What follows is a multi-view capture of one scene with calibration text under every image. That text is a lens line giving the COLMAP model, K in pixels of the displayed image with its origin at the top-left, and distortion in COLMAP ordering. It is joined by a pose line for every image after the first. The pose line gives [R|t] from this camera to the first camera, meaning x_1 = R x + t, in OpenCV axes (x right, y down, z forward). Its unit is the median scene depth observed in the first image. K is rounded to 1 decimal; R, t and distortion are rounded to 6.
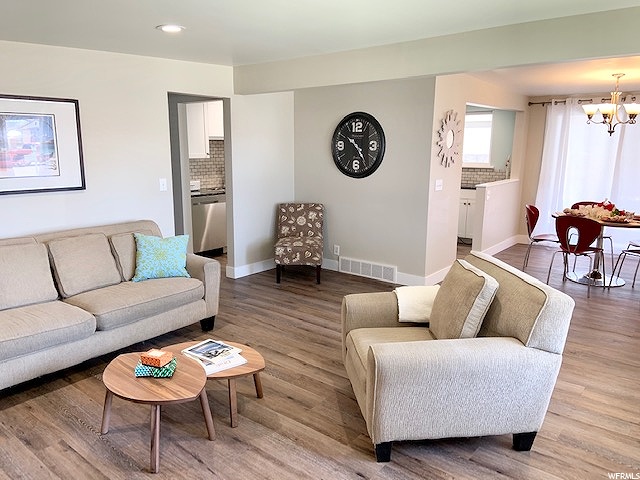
lens RADIAL K [[484.7, 0, 317.0], [0, 484.7, 240.4], [0, 0, 1]] dist [0.068755, -0.022608]
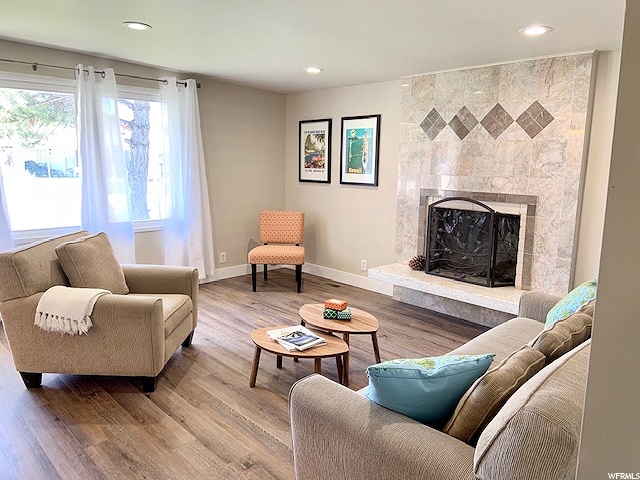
lens RADIAL K [[484.7, 0, 317.8], [0, 484.7, 237.5], [0, 0, 1]] dist [0.068755, -0.022608]
pose [[-0.990008, -0.040150, 0.135176, -0.386912], [0.011629, 0.932099, 0.362017, -0.343047], [-0.140532, 0.359972, -0.922318, 1.858066]]
